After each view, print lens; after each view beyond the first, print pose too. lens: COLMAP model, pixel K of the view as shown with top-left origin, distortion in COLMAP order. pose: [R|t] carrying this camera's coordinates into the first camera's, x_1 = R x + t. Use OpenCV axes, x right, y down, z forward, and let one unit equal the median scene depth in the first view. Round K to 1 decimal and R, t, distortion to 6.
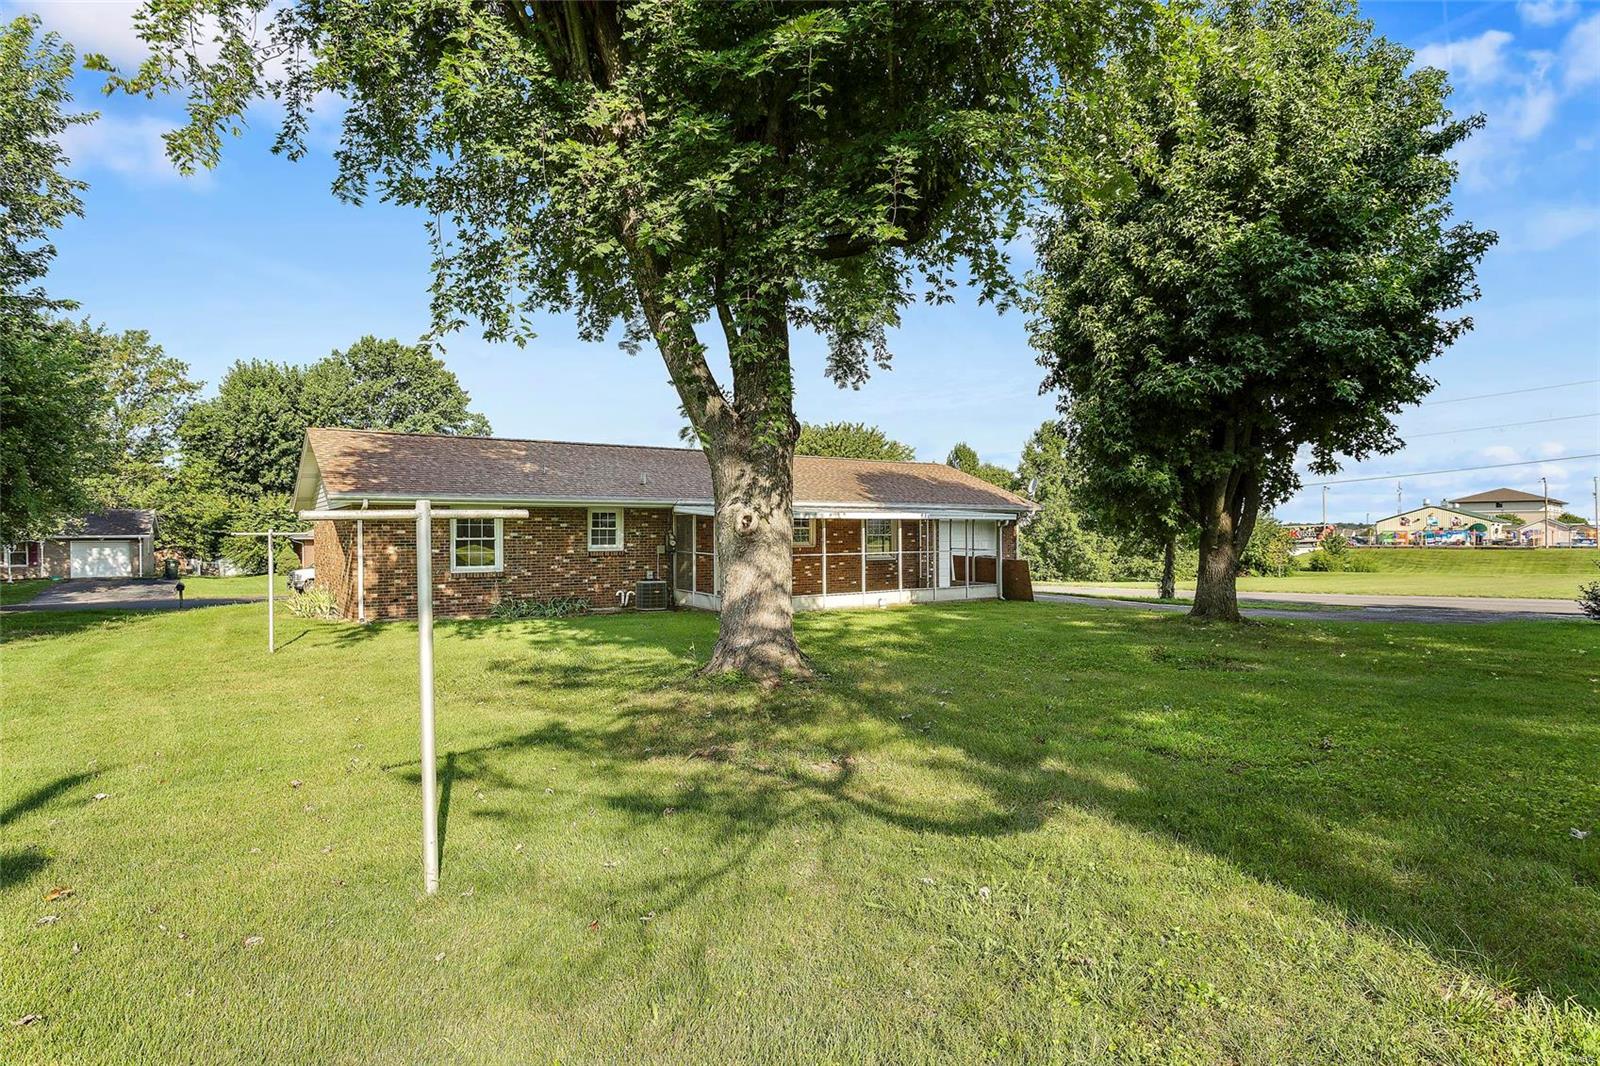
lens RADIAL K [[921.6, 0, 800.0], [0, 921.6, 533.0], [0, 0, 1]] dist [0.000102, 0.000013]
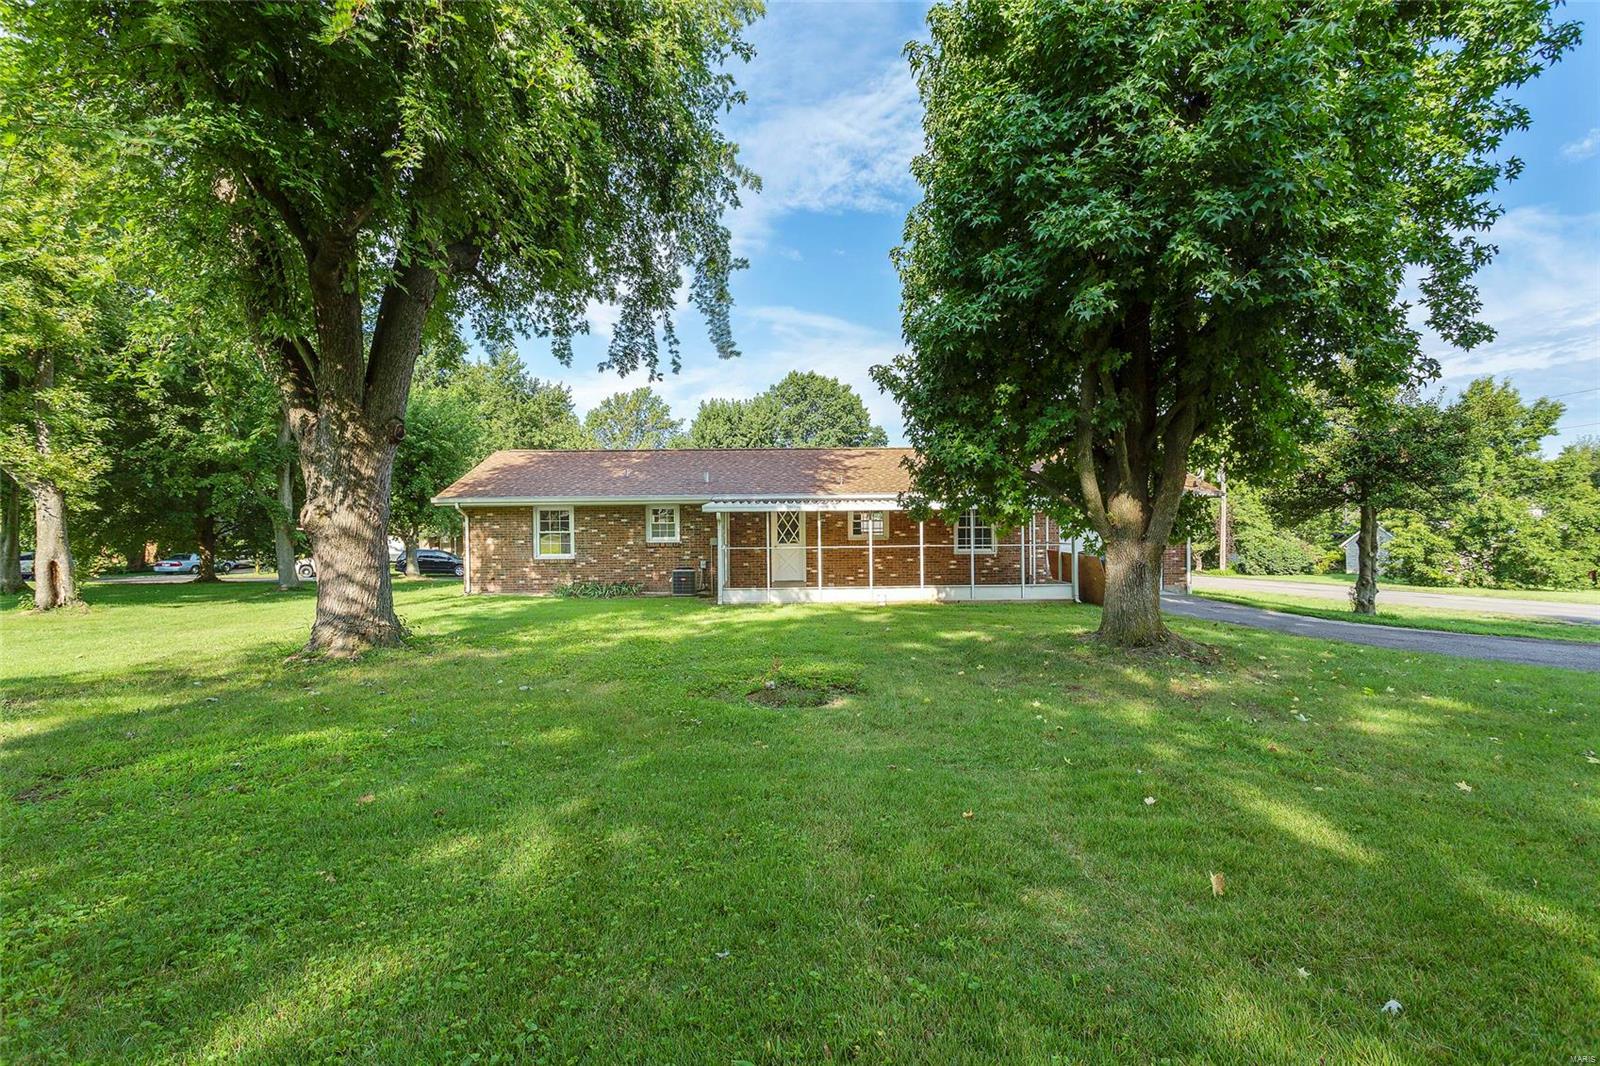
lens RADIAL K [[787.5, 0, 676.9], [0, 787.5, 535.8], [0, 0, 1]] dist [-0.000685, 0.000080]
pose [[0.805021, 0.003068, -0.593238, 0.386306], [0.004145, 0.999933, 0.010796, 0.000601], [0.593232, -0.011150, 0.804955, 0.213699]]
